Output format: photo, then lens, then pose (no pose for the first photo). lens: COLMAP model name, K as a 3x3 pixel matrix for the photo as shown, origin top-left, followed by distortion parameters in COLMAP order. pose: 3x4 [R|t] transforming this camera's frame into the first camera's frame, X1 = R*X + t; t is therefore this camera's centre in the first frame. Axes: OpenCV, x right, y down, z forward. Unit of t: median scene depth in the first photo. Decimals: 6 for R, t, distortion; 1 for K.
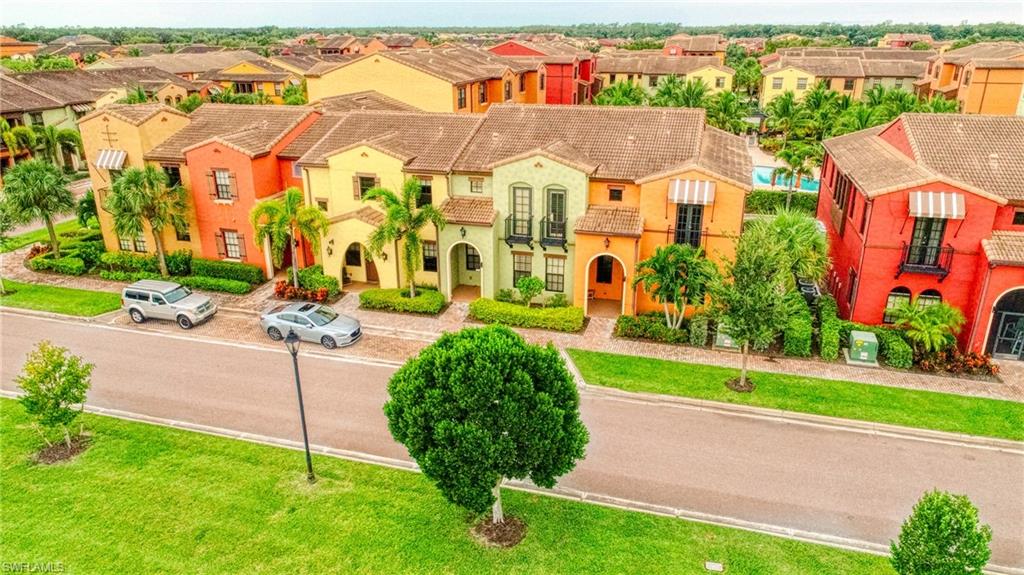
lens RADIAL K [[697.5, 0, 512.0], [0, 697.5, 287.5], [0, 0, 1]] dist [-0.000053, 0.000784]
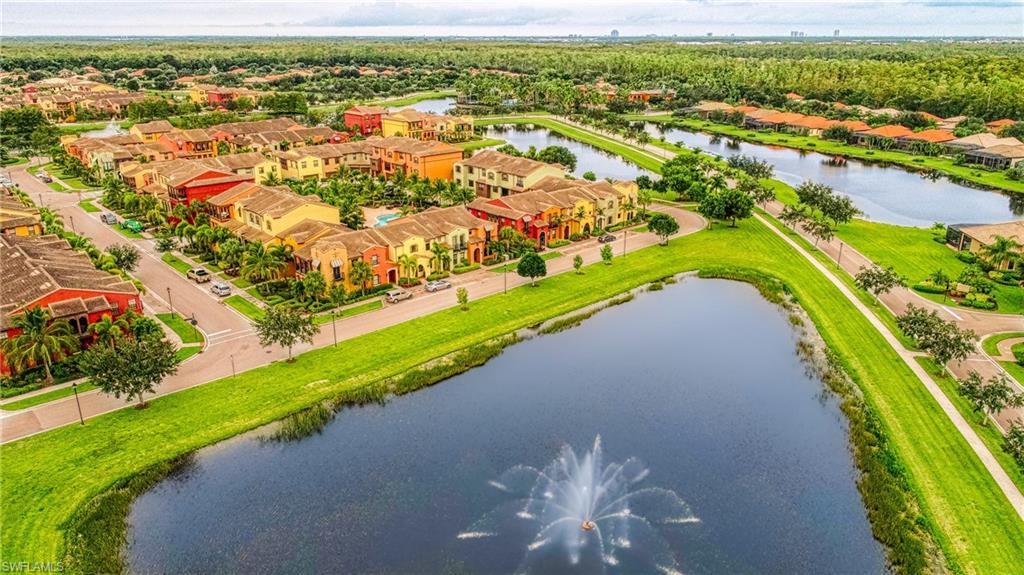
lens RADIAL K [[697.5, 0, 512.0], [0, 697.5, 287.5], [0, 0, 1]] dist [-0.000053, 0.000784]
pose [[0.521809, -0.286481, 0.803520, -2.826056], [0.297247, 0.943953, 0.143516, -0.323606], [-0.799600, 0.163956, 0.577719, -1.319666]]
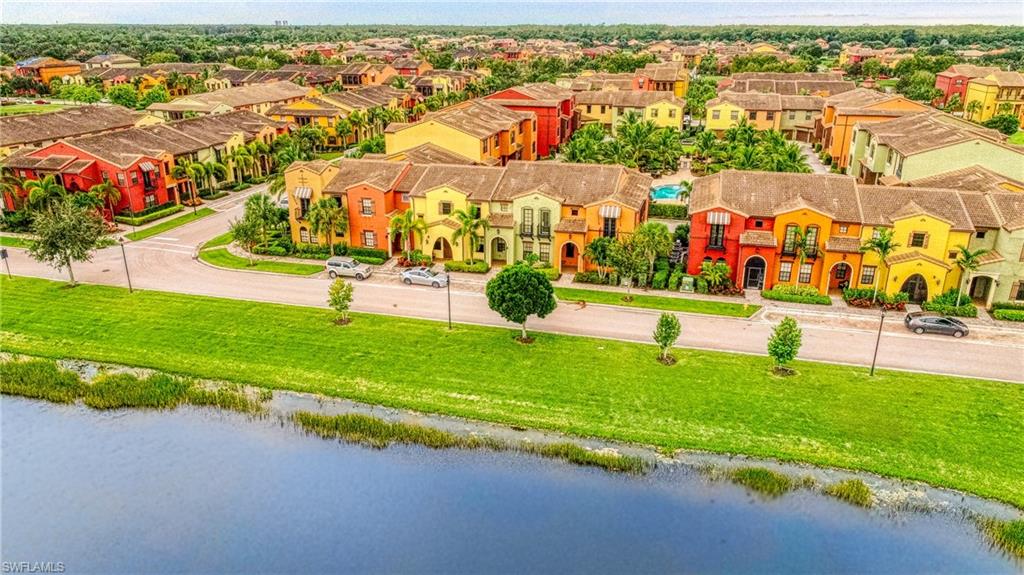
lens RADIAL K [[697.5, 0, 512.0], [0, 697.5, 287.5], [0, 0, 1]] dist [-0.000053, 0.000784]
pose [[0.999854, -0.005305, 0.016261, -0.063107], [0.005282, 0.999985, 0.001500, 0.076032], [-0.016268, -0.001414, 0.999867, -0.970674]]
